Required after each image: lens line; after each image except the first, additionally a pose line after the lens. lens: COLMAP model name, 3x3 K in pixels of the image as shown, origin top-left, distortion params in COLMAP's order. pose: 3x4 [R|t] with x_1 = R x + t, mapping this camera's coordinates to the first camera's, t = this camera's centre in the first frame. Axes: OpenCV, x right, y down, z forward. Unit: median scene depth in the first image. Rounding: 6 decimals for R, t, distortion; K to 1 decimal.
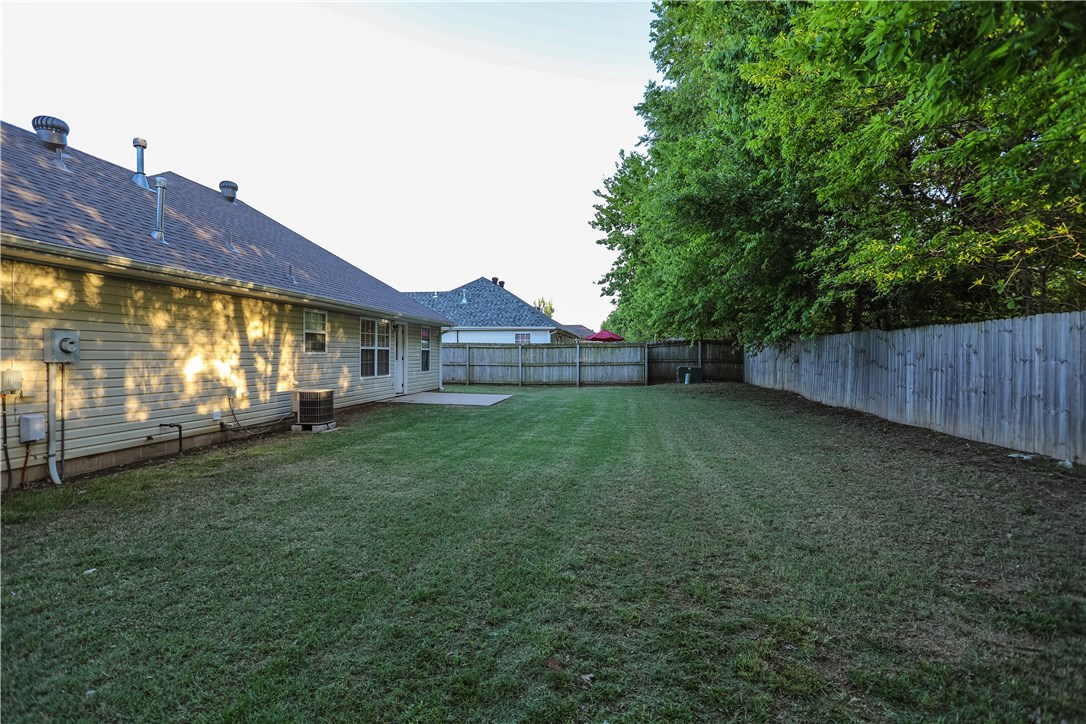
lens RADIAL K [[528.7, 0, 536.8], [0, 528.7, 353.9], [0, 0, 1]] dist [-0.071855, 0.028040]
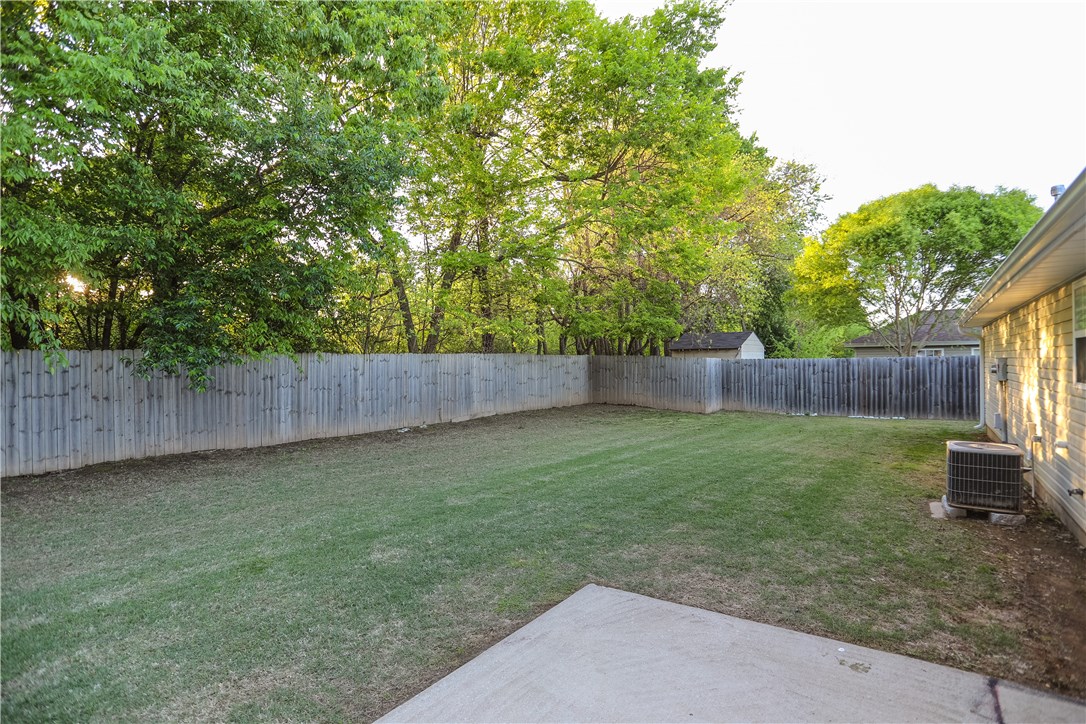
lens RADIAL K [[528.7, 0, 539.1], [0, 528.7, 364.7], [0, 0, 1]] dist [-0.071855, 0.028040]
pose [[-0.883795, 0.003725, 0.467860, -0.211674], [0.002252, 0.999991, -0.003708, -0.015112], [-0.467870, -0.002224, -0.883795, 1.331083]]
